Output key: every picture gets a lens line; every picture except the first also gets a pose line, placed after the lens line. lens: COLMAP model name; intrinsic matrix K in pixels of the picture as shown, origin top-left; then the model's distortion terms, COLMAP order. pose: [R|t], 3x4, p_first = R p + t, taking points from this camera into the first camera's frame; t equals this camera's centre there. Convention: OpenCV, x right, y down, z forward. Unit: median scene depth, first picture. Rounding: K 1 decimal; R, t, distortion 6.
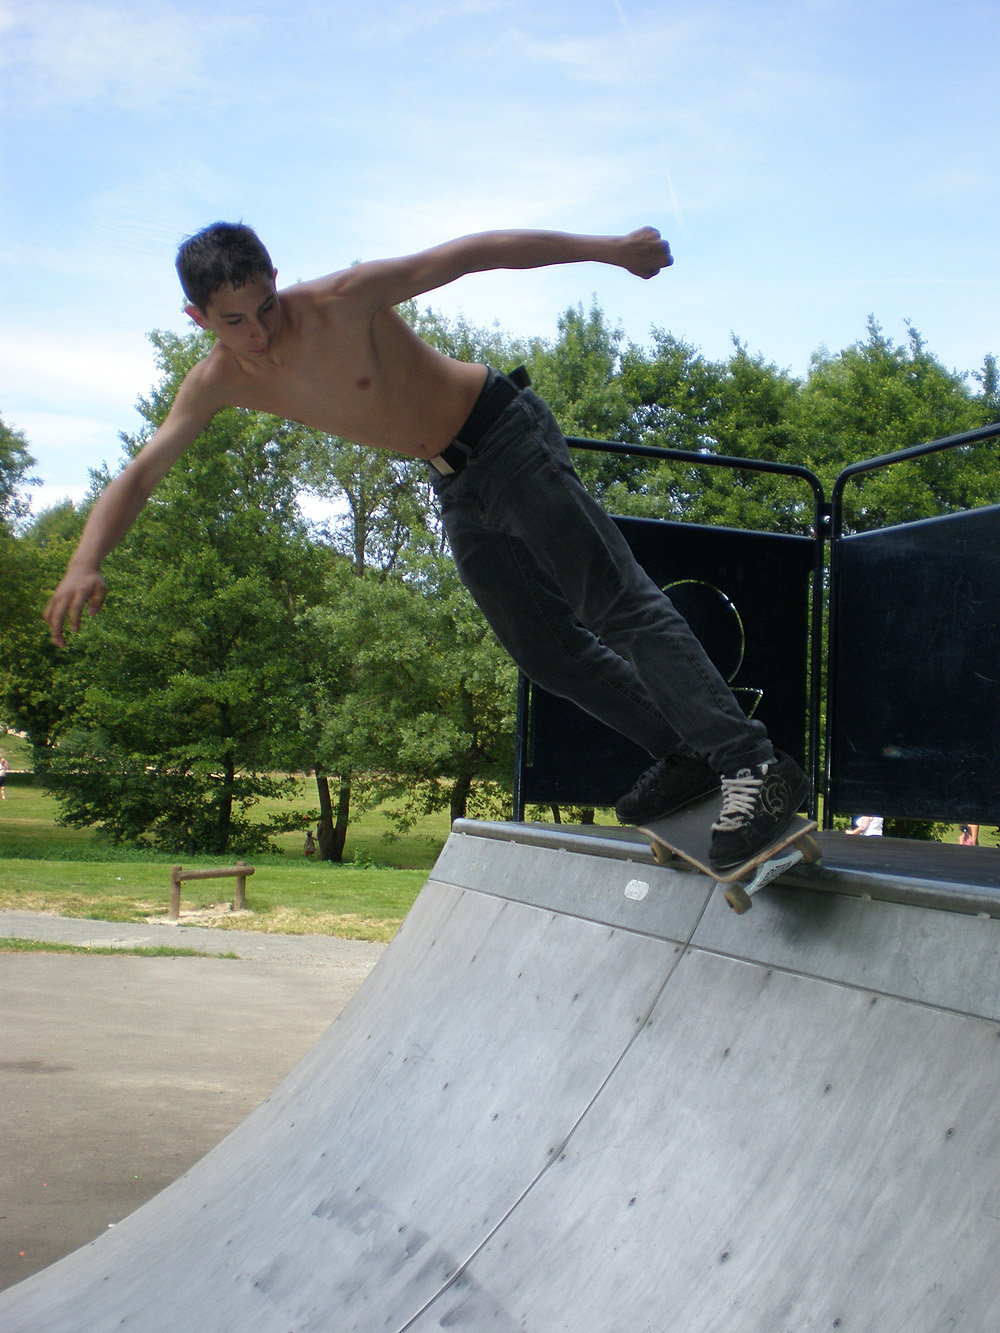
lens RADIAL K [[1488.0, 0, 504.5], [0, 1488.0, 664.5], [0, 0, 1]] dist [-0.111546, 0.000000]
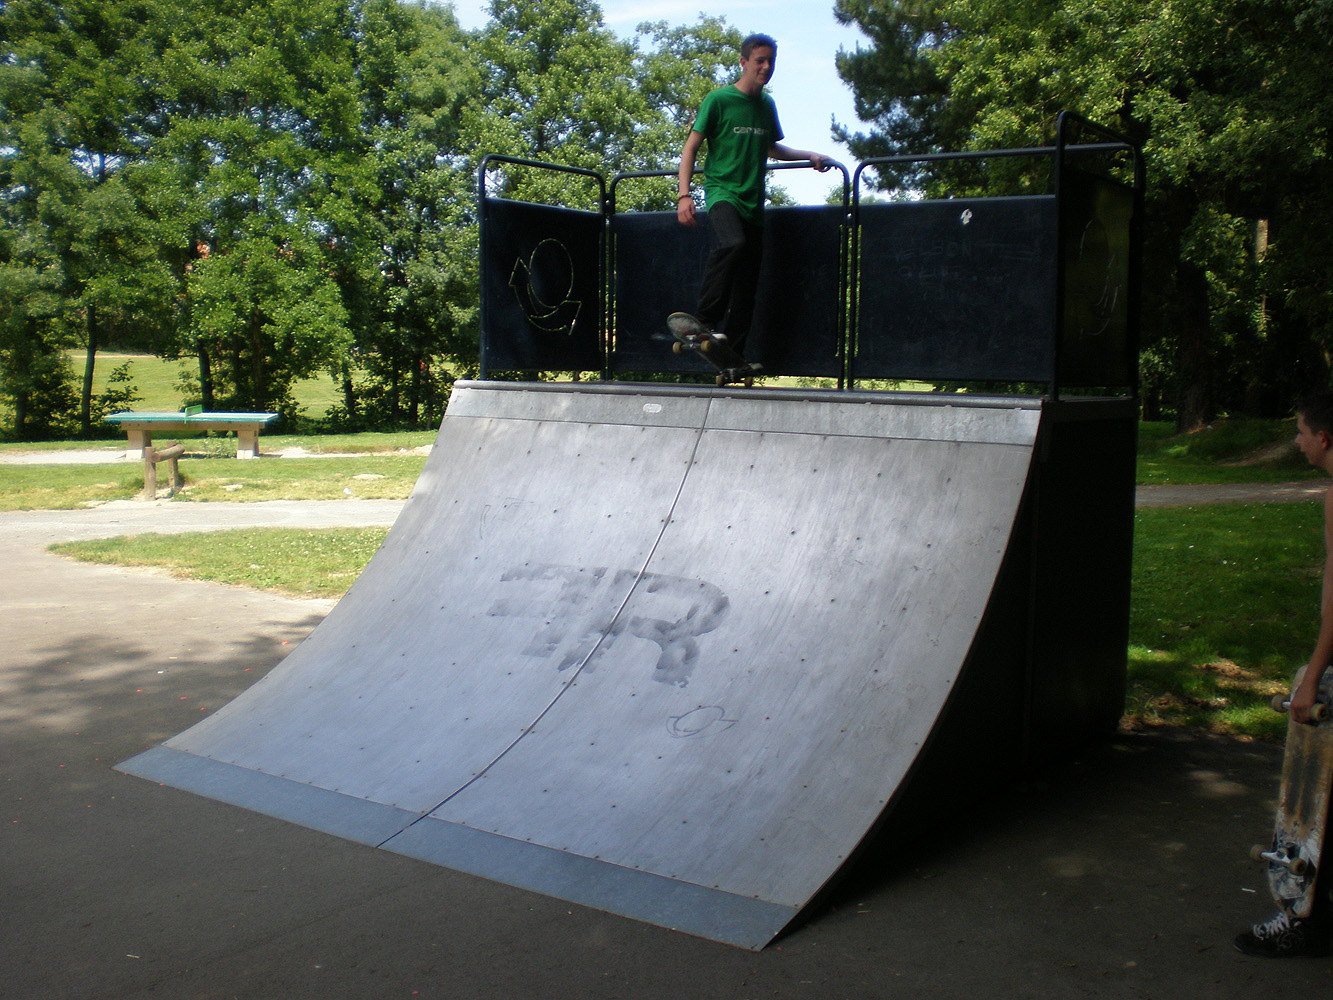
lens RADIAL K [[1488.0, 0, 672.7], [0, 1488.0, 490.9], [0, 0, 1]] dist [-0.111546, 0.000000]
pose [[0.824590, -0.078326, 0.560283, -0.930096], [-0.023232, 0.984846, 0.171871, -0.083941], [-0.565254, -0.154740, 0.810274, -0.652545]]
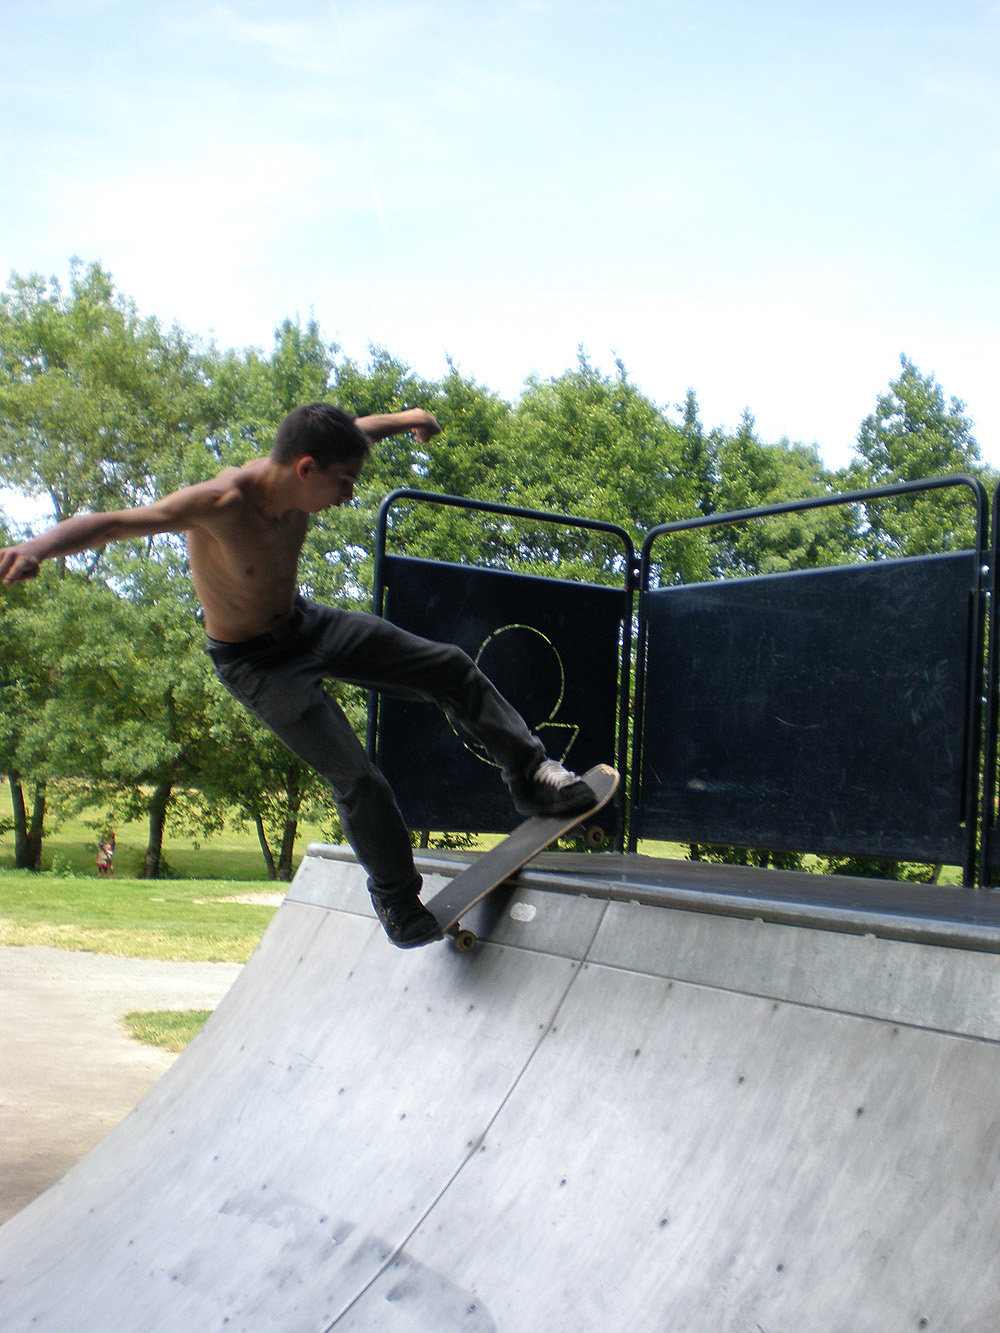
lens RADIAL K [[1488.0, 0, 501.8], [0, 1488.0, 679.3], [0, 0, 1]] dist [-0.111546, 0.000000]
pose [[0.978549, 0.025487, 0.204430, -0.138659], [-0.026285, 0.999654, 0.001192, -0.022243], [-0.204329, -0.006540, 0.978880, -0.086522]]
